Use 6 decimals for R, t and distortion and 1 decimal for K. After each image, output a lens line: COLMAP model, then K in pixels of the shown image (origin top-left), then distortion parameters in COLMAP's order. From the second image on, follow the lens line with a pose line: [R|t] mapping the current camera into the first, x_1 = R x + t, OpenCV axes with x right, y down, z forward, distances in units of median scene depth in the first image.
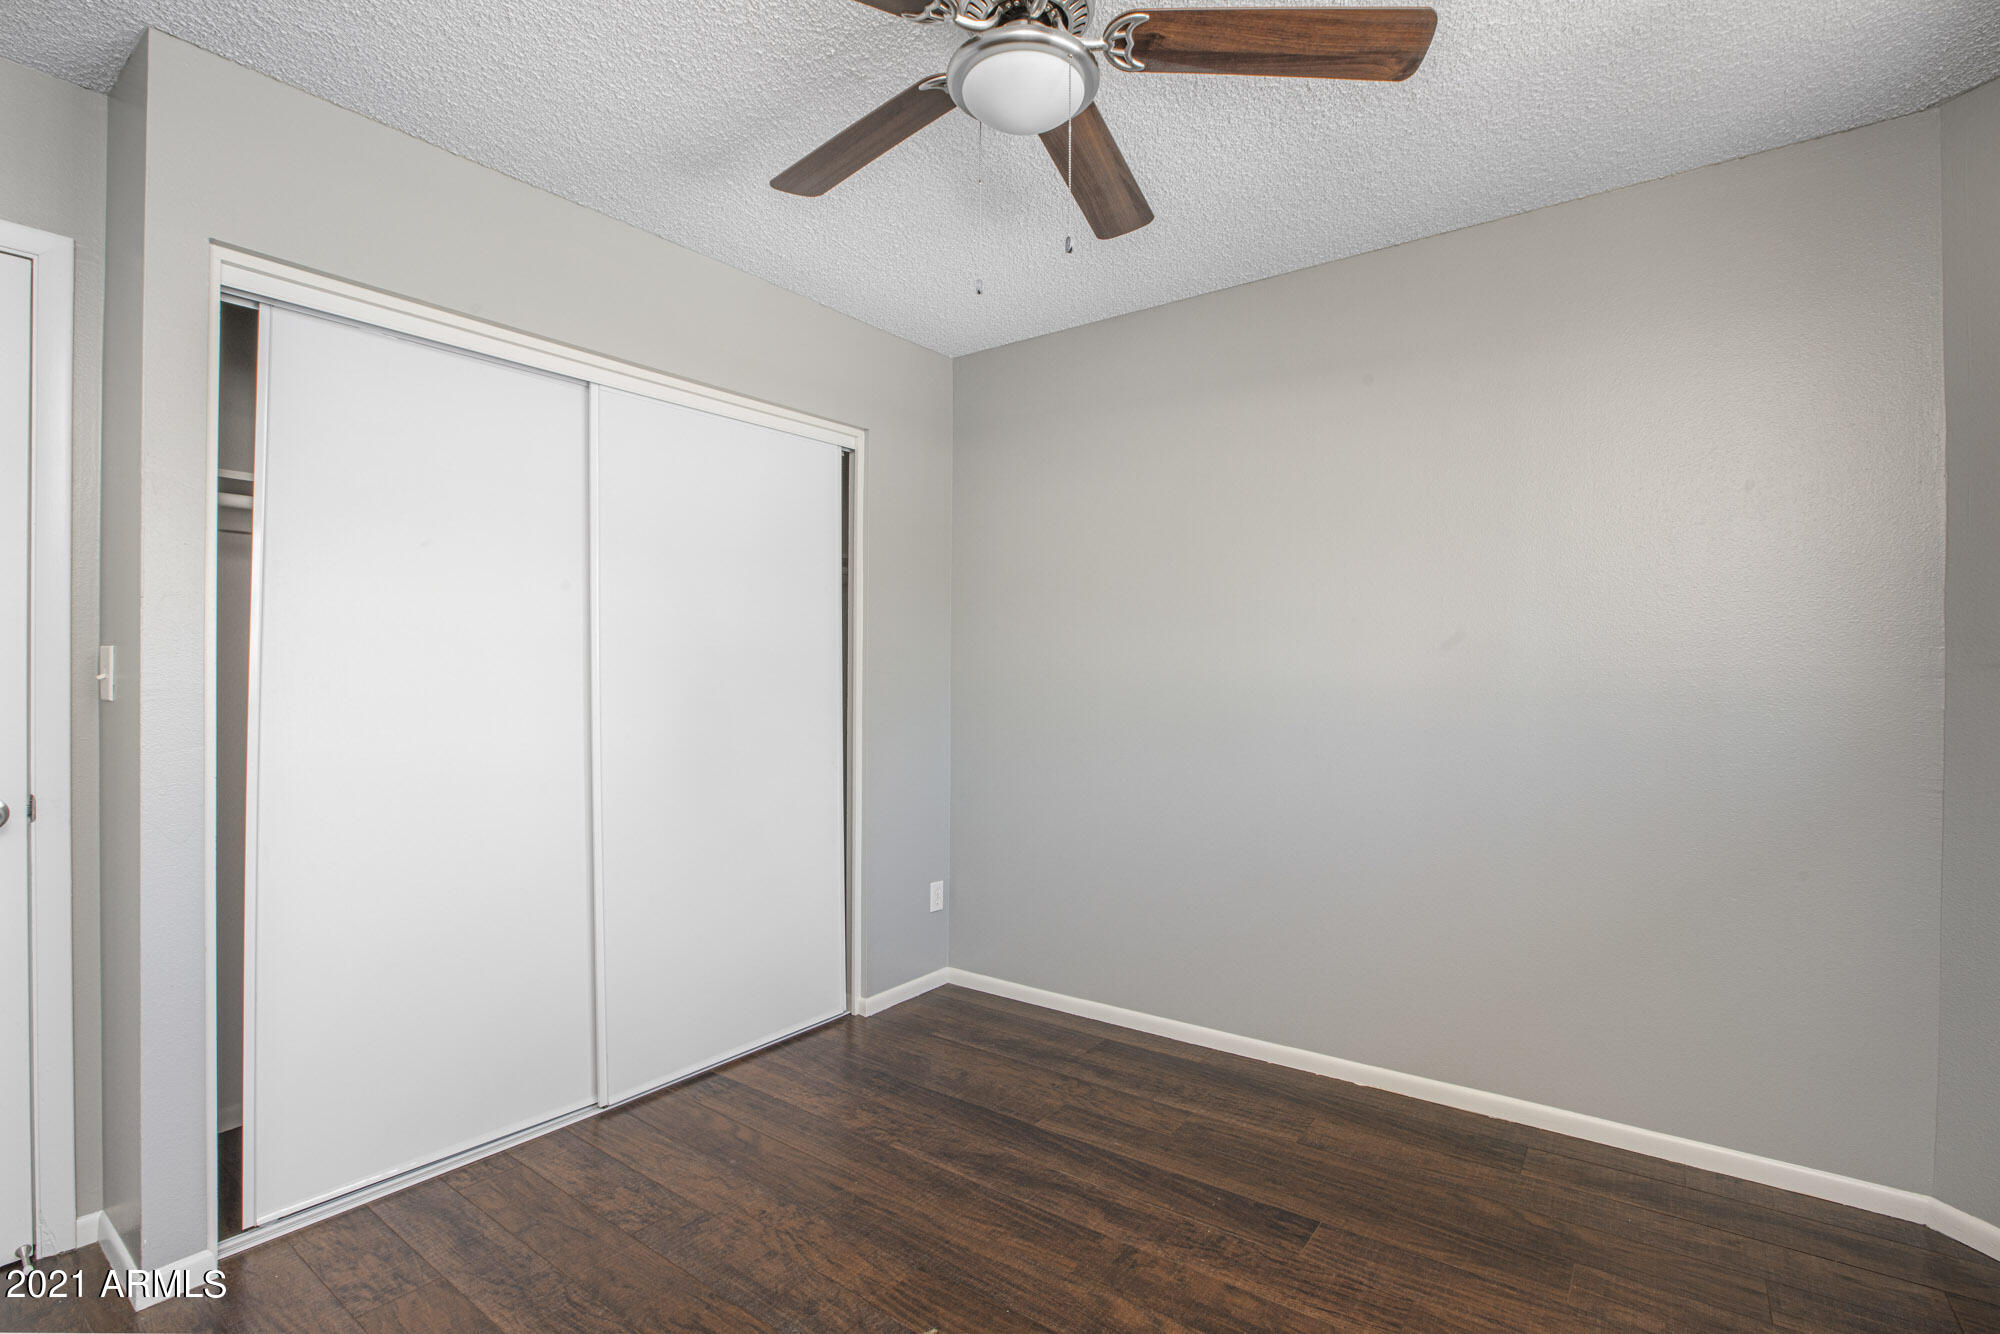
lens RADIAL K [[914.2, 0, 1014.6], [0, 914.2, 669.1], [0, 0, 1]] dist [-0.049242, 0.014228]
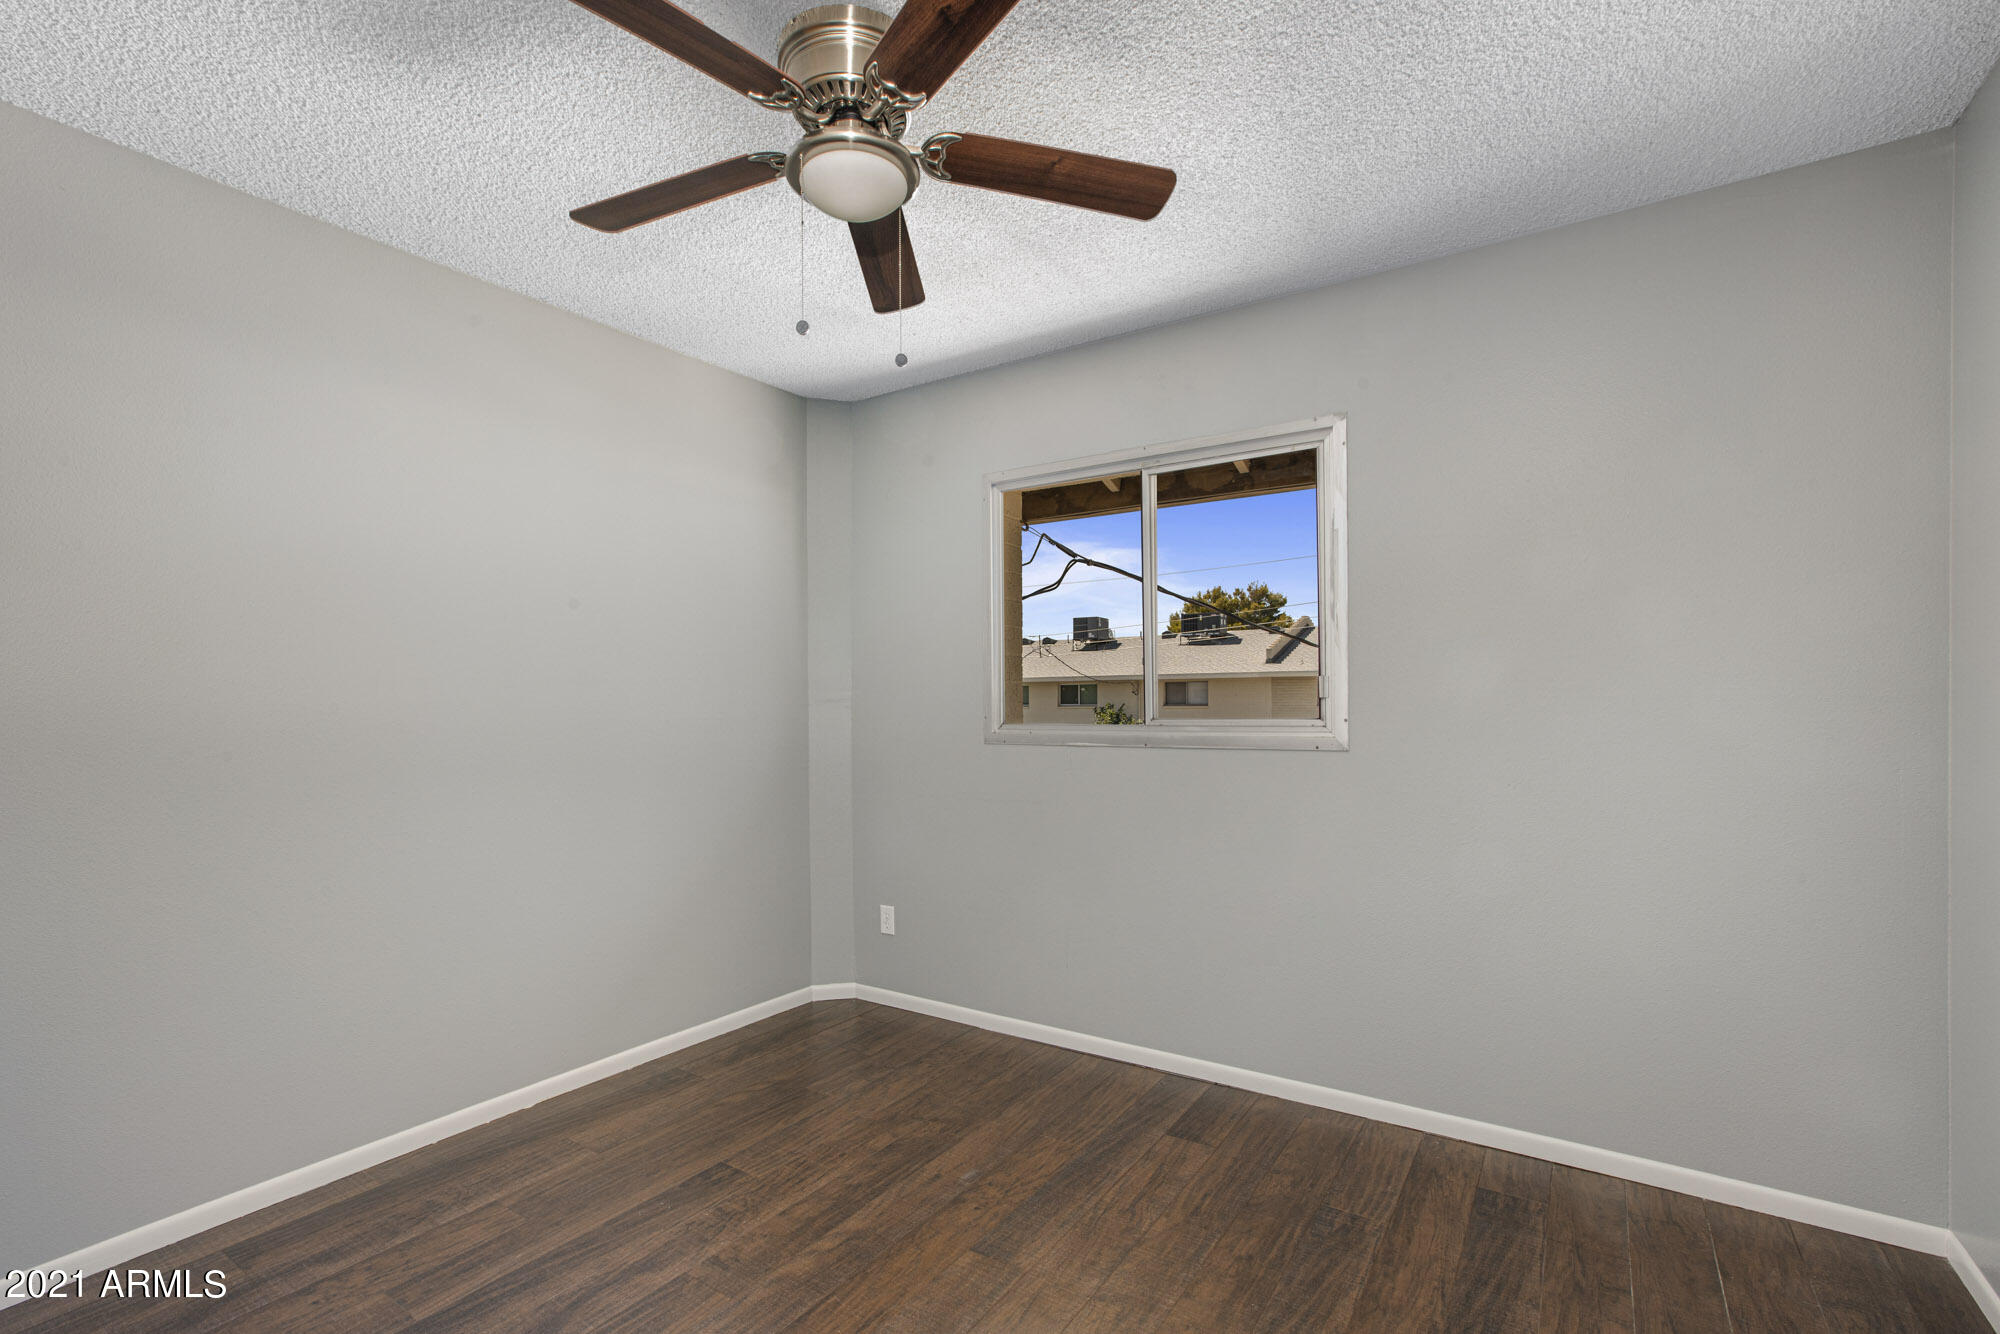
lens RADIAL K [[914.2, 0, 1017.2], [0, 914.2, 664.9], [0, 0, 1]] dist [-0.049242, 0.014228]
pose [[-0.062625, 0.041723, 0.997165, -0.788713], [0.009108, 0.999108, -0.041232, 0.016097], [-0.997996, 0.006500, -0.062949, 0.606939]]
